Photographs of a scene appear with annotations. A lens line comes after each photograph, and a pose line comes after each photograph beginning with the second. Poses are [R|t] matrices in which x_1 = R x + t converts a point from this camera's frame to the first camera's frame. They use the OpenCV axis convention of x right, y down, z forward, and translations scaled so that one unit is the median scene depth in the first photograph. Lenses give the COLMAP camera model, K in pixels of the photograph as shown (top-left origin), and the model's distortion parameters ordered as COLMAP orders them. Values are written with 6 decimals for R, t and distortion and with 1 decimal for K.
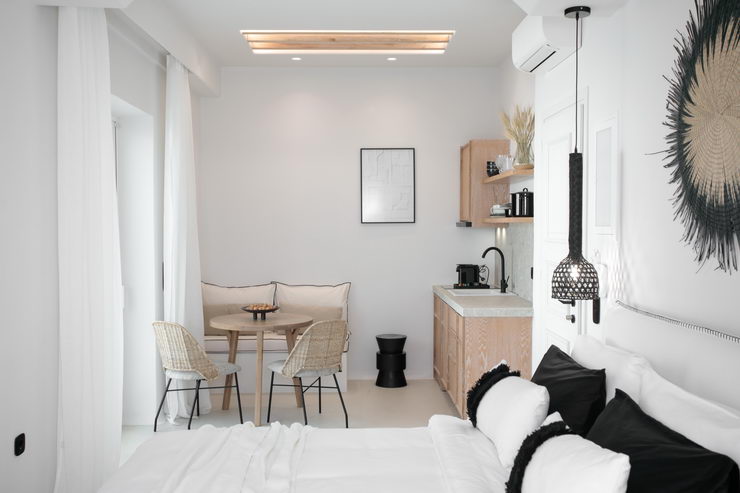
lens RADIAL K [[742.4, 0, 370.0], [0, 742.4, 246.5], [0, 0, 1]] dist [0.005329, -0.005794]
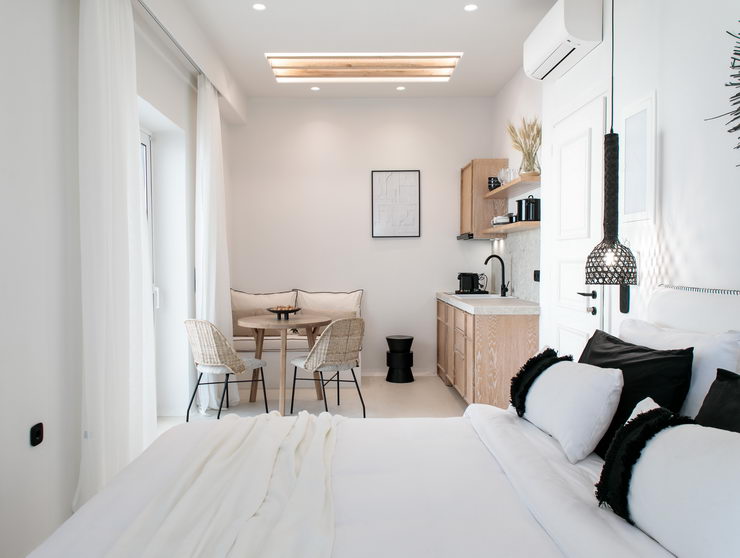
lens RADIAL K [[578.3, 0, 357.1], [0, 578.3, 277.0], [0, 0, 1]] dist [0.029250, -0.061835]
pose [[0.999878, -0.001551, -0.015562, -0.027444], [0.001515, 0.999996, -0.002279, 0.039576], [0.015566, 0.002256, 0.999876, 0.154013]]
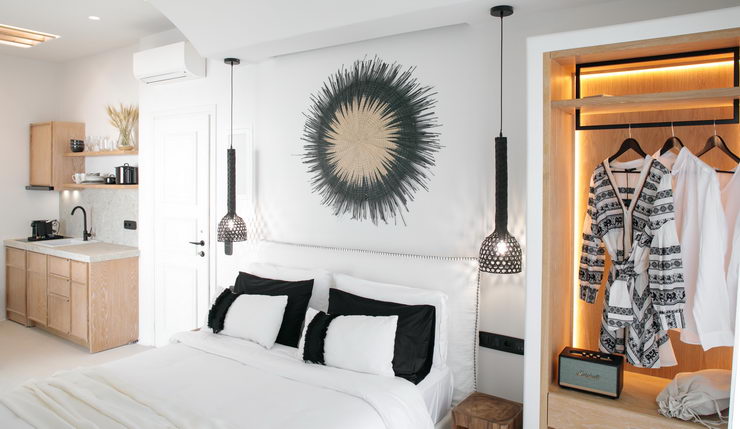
lens RADIAL K [[517.8, 0, 368.7], [0, 517.8, 177.4], [0, 0, 1]] dist [-0.039308, 0.006871]
pose [[0.593029, -0.001132, 0.805180, -0.282008], [0.023105, 0.999611, -0.015612, -0.026430], [-0.804849, 0.027862, 0.592825, 0.070774]]
